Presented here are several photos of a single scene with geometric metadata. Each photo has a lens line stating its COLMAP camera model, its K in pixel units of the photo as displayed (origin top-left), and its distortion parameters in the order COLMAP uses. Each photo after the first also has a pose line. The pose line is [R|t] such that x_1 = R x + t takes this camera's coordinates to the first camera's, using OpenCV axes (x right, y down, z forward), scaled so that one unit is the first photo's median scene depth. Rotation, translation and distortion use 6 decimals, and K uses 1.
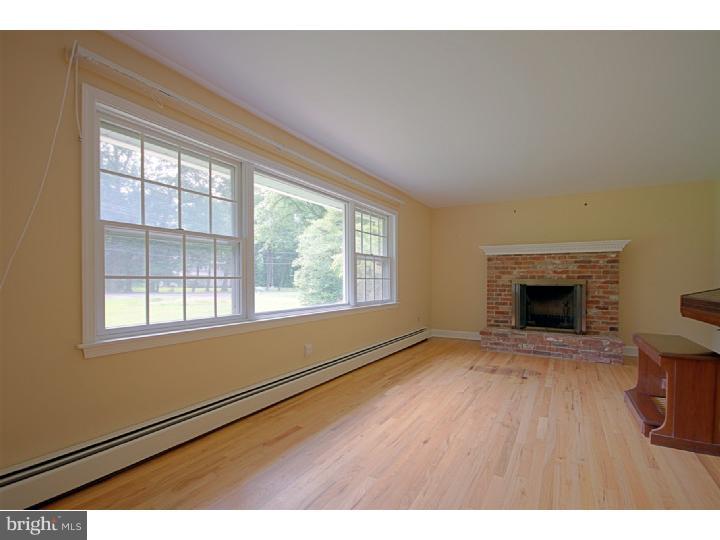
lens RADIAL K [[343.9, 0, 361.1], [0, 343.9, 281.9], [0, 0, 1]] dist [0.003236, -0.000278]
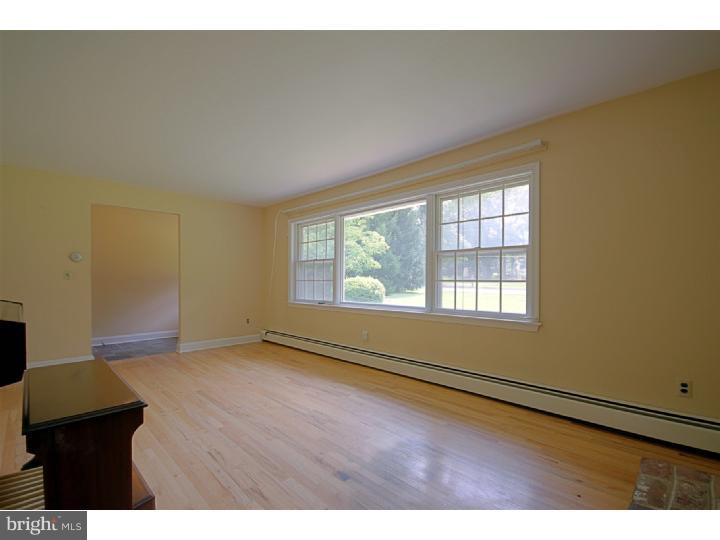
lens RADIAL K [[343.9, 0, 361.1], [0, 343.9, 281.9], [0, 0, 1]] dist [0.003236, -0.000278]
pose [[-0.268359, 0.026741, -0.962948, 0.965882], [0.017595, 0.999584, 0.022855, -0.032663], [0.963158, -0.010809, -0.268718, 1.167132]]
